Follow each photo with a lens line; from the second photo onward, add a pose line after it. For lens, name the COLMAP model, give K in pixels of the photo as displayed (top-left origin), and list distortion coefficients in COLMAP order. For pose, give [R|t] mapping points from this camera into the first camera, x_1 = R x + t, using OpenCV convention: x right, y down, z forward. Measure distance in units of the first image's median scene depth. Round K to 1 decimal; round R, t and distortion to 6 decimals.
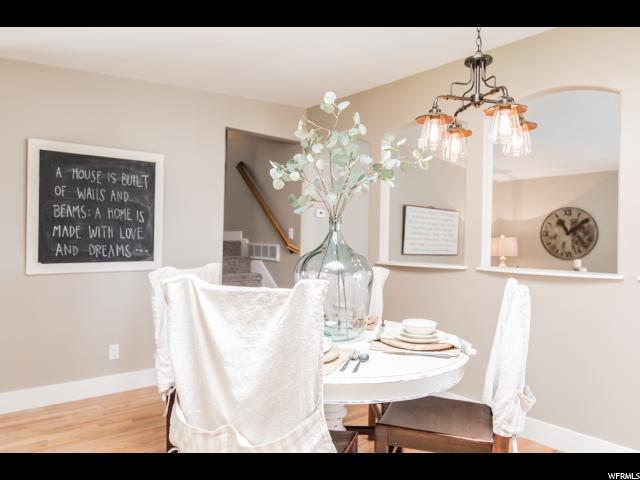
lens RADIAL K [[446.6, 0, 322.5], [0, 446.6, 238.6], [0, 0, 1]] dist [0.005059, 0.000953]
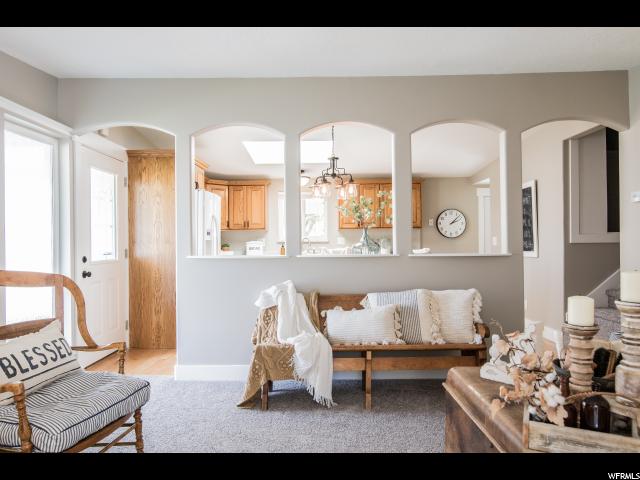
lens RADIAL K [[446.6, 0, 321.9], [0, 446.6, 236.4], [0, 0, 1]] dist [0.005059, 0.000953]
pose [[-0.651631, -0.020171, -0.758268, 0.699762], [0.008959, 0.999372, -0.034283, 0.025305], [0.758483, -0.029134, -0.651041, 0.816941]]
